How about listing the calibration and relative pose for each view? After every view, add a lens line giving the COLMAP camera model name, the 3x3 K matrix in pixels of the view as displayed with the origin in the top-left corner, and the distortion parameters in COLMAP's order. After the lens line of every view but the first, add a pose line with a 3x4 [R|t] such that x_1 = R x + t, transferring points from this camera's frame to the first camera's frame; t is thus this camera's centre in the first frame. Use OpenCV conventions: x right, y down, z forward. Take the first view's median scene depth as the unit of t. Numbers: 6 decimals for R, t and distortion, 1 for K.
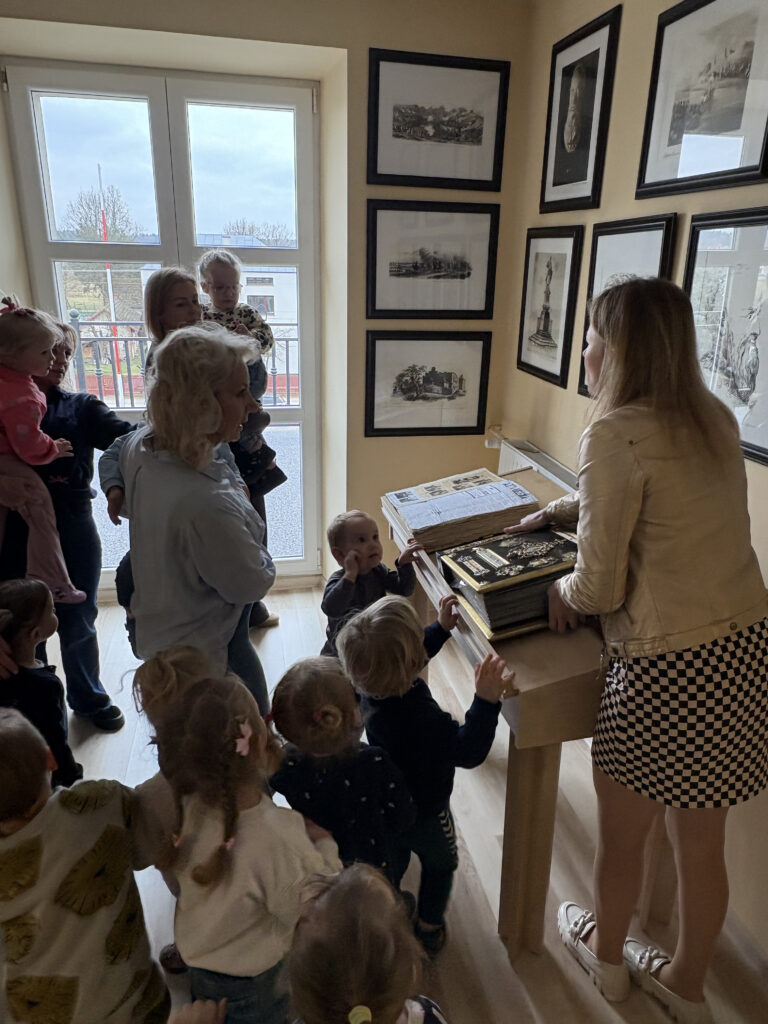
lens RADIAL K [[690.4, 0, 390.7], [0, 690.4, 511.0], [0, 0, 1]] dist [-0.003698, 0.001771]
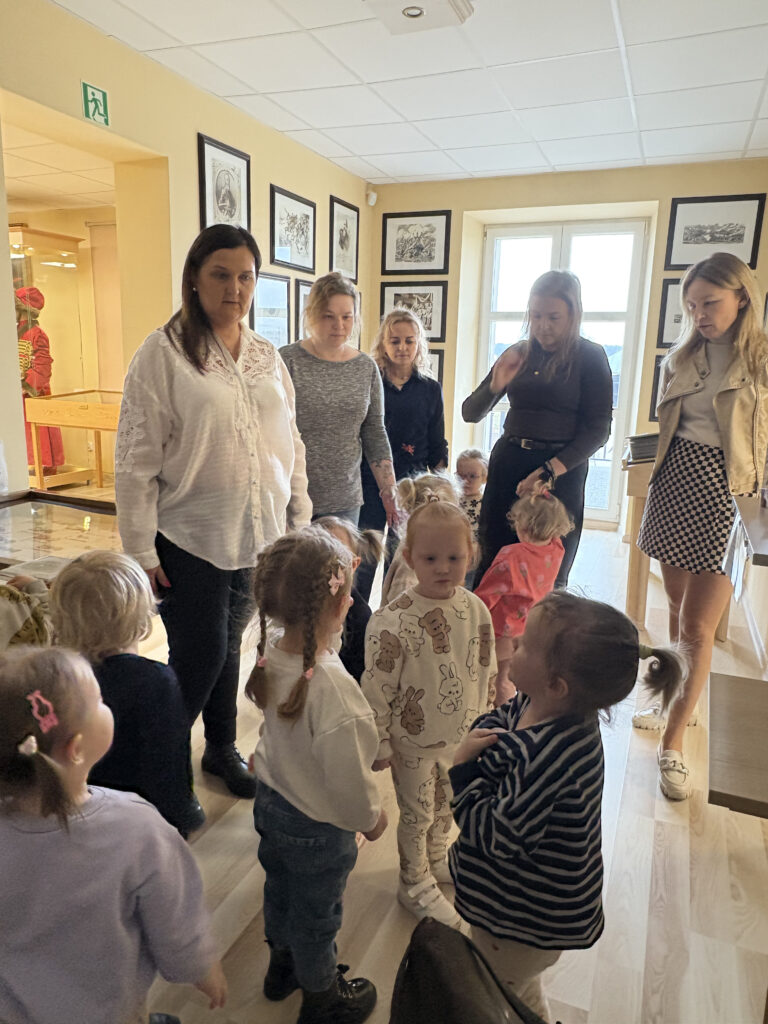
lens RADIAL K [[690.4, 0, 383.9], [0, 690.4, 506.6], [0, 0, 1]] dist [-0.003698, 0.001771]
pose [[0.818968, 0.116564, -0.561876, 0.426005], [-0.200353, 0.975615, -0.089631, 0.392865], [0.537727, 0.185978, 0.822351, -0.679156]]
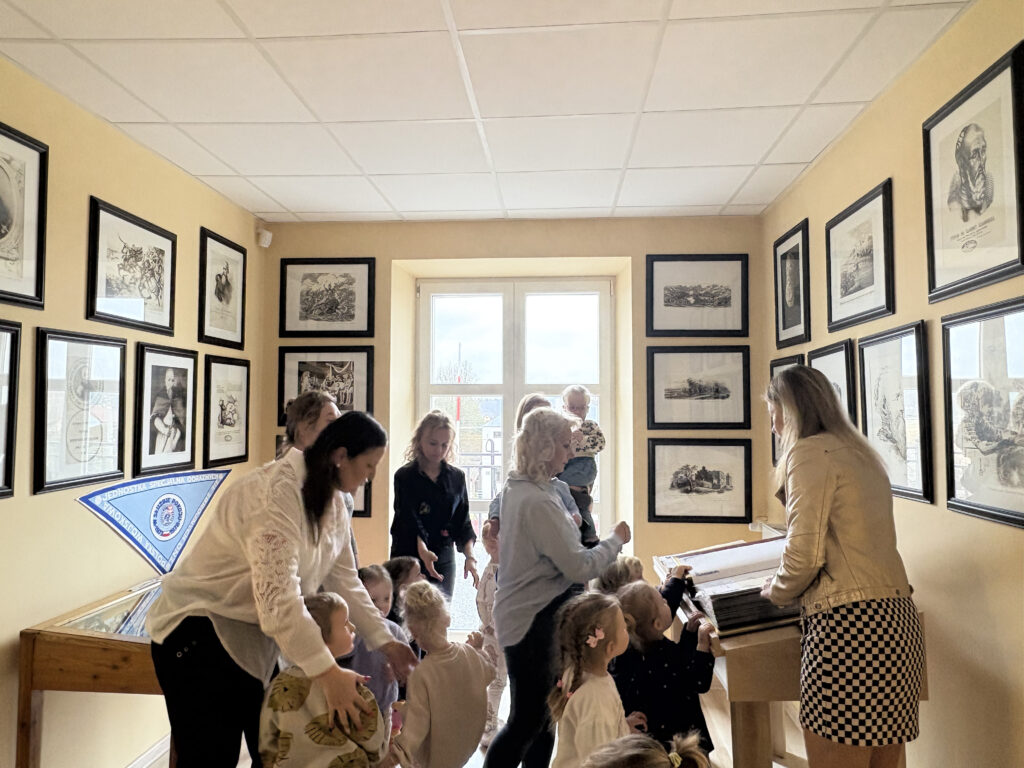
lens RADIAL K [[690.4, 0, 515.3], [0, 690.4, 385.6], [0, 0, 1]] dist [-0.003698, 0.001771]
pose [[0.960536, -0.036229, -0.275788, 0.092568], [-0.072768, 0.924224, -0.374853, 0.163859], [0.268470, 0.380129, 0.885114, -0.278356]]
